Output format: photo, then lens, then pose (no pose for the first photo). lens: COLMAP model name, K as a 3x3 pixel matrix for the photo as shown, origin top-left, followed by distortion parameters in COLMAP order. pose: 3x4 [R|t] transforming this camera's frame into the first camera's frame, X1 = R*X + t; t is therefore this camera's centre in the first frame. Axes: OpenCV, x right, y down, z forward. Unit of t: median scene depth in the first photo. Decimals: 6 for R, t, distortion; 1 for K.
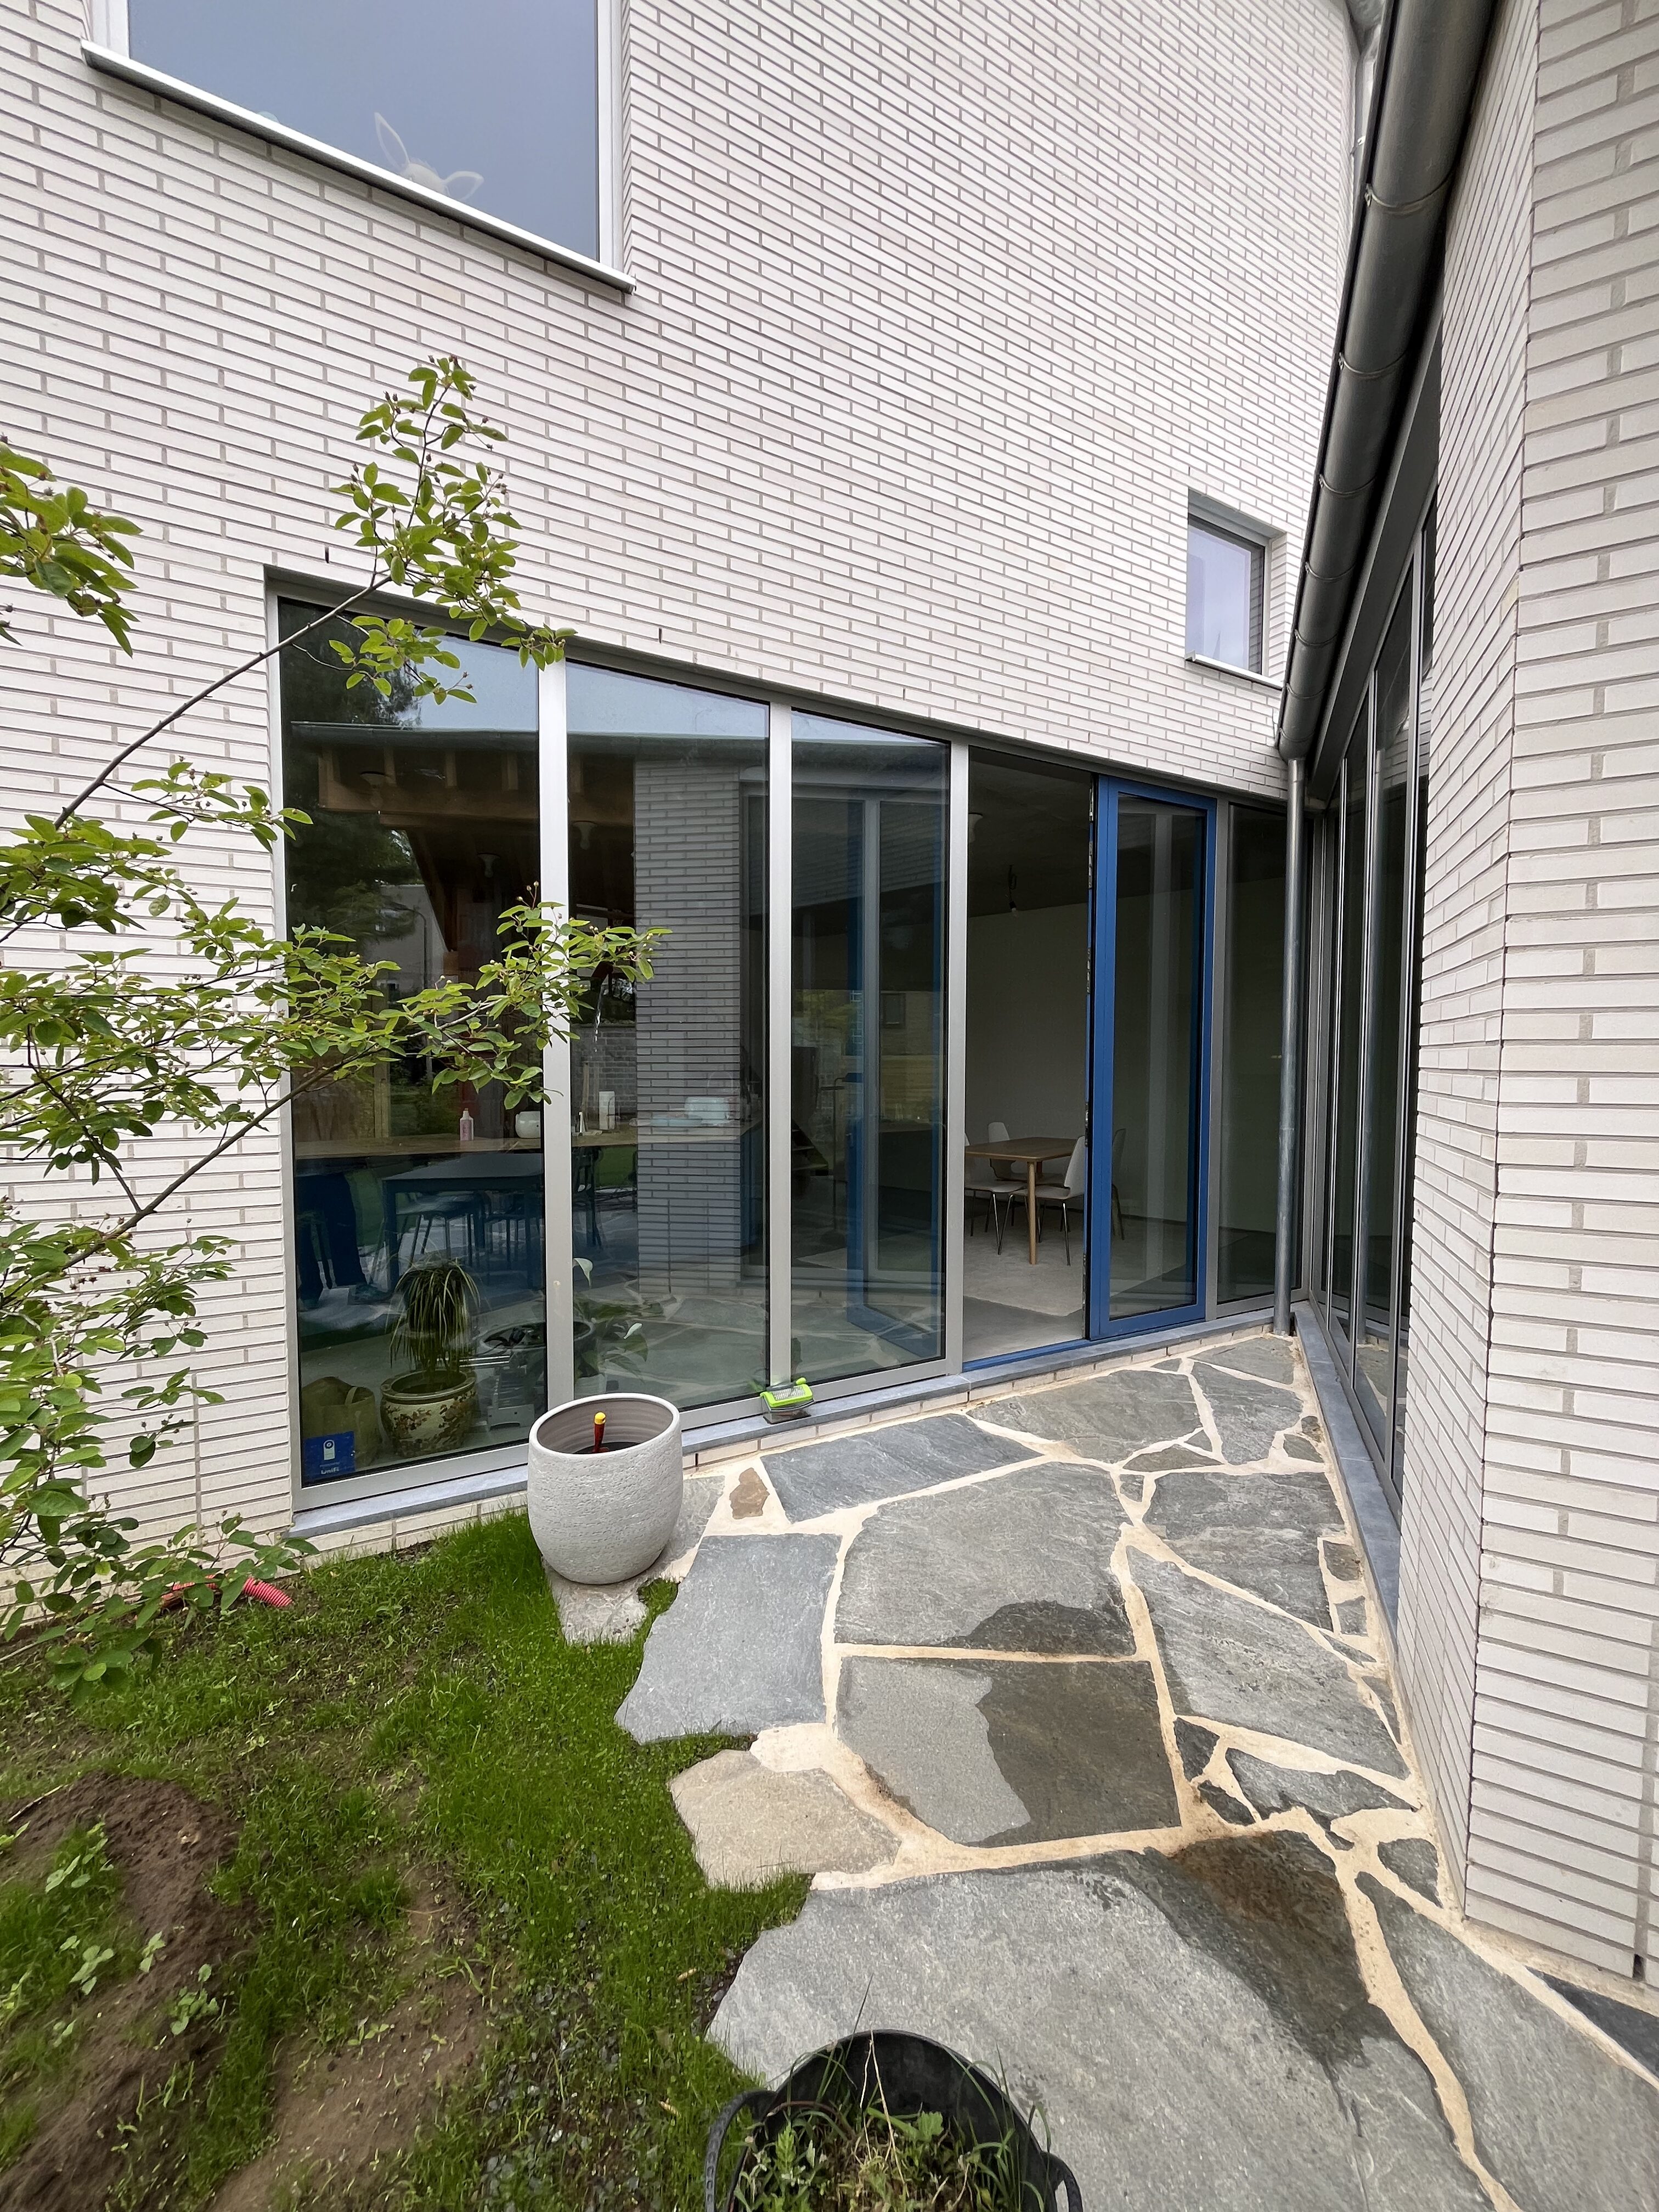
lens RADIAL K [[881.8, 0, 829.5], [0, 881.8, 1106.0], [0, 0, 1]] dist [-0.012620, -0.000038]
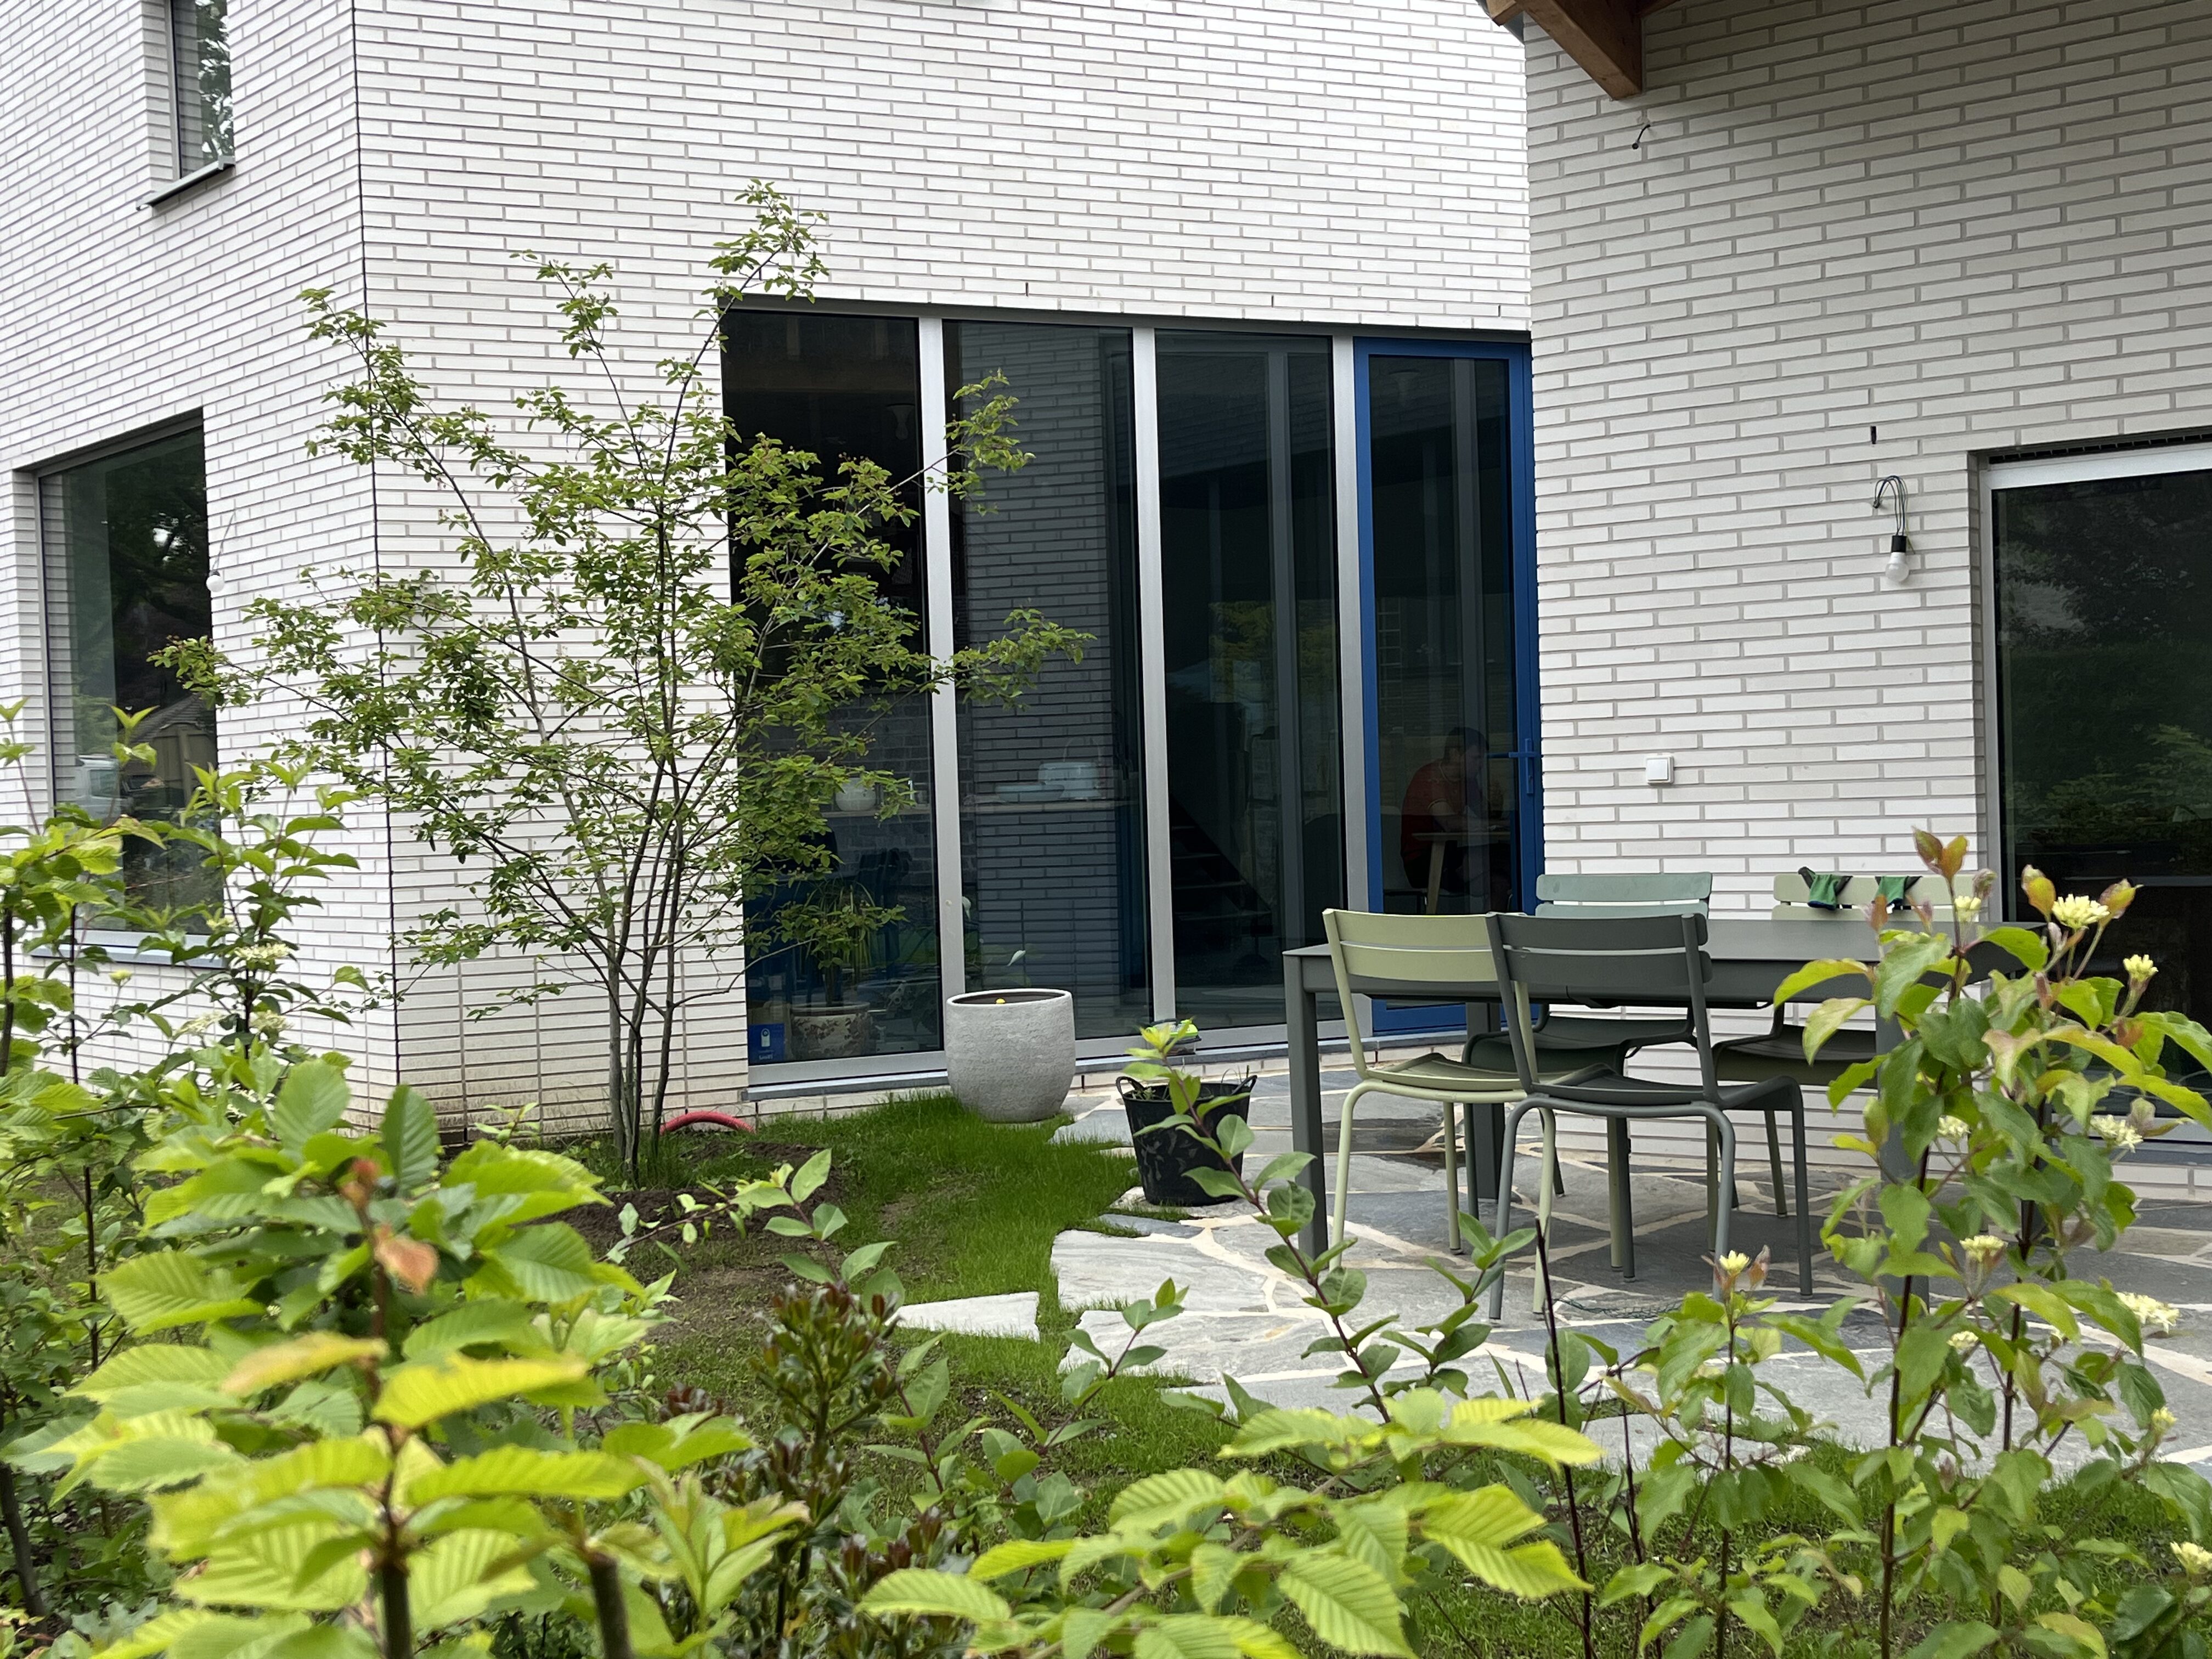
lens RADIAL K [[2454.9, 0, 1106.0], [0, 2454.9, 829.5], [0, 0, 1]] dist [0.037392, -0.011359]
pose [[0.993843, -0.037412, -0.104292, 0.184390], [0.033387, 0.998639, -0.040072, 0.224345], [0.105649, 0.036343, 0.993739, -1.835577]]
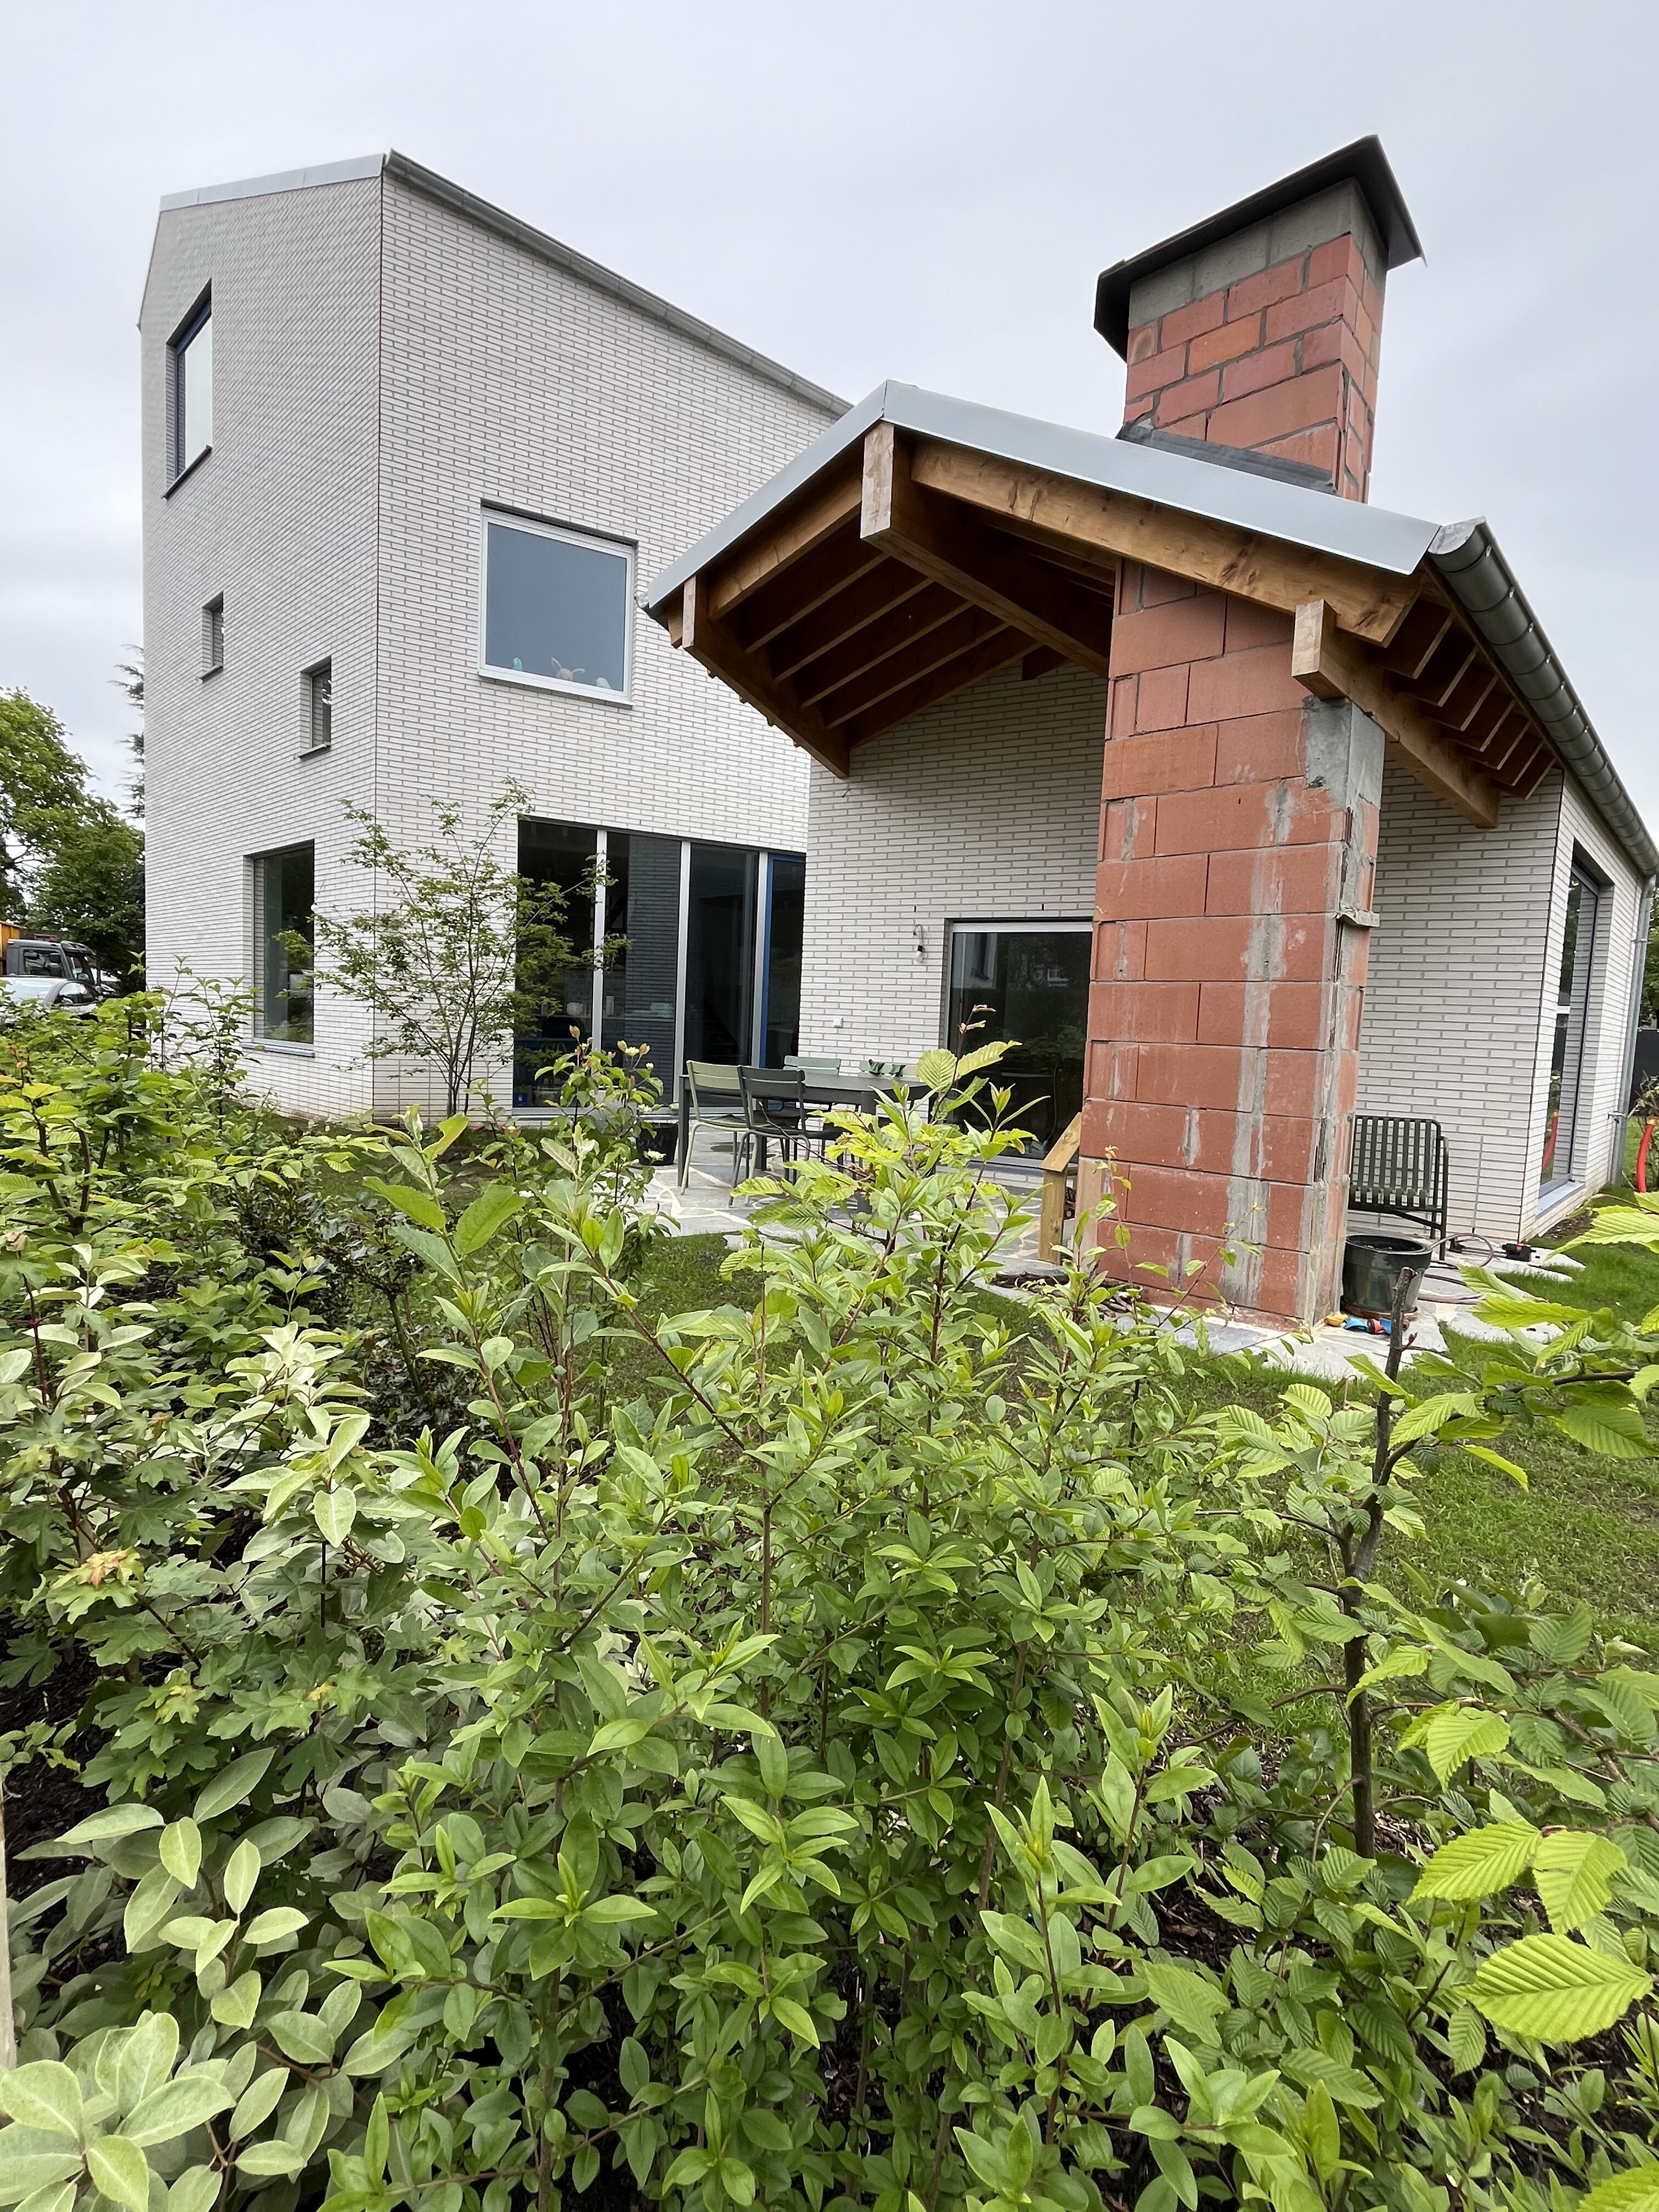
lens RADIAL K [[983.7, 0, 829.5], [0, 983.7, 1106.0], [0, 0, 1]] dist [0.000004, 0.000098]
pose [[0.999123, 0.040526, -0.010540, 0.464154], [-0.040210, 0.998782, 0.028602, 0.240466], [0.011686, -0.028153, 0.999535, -2.074555]]
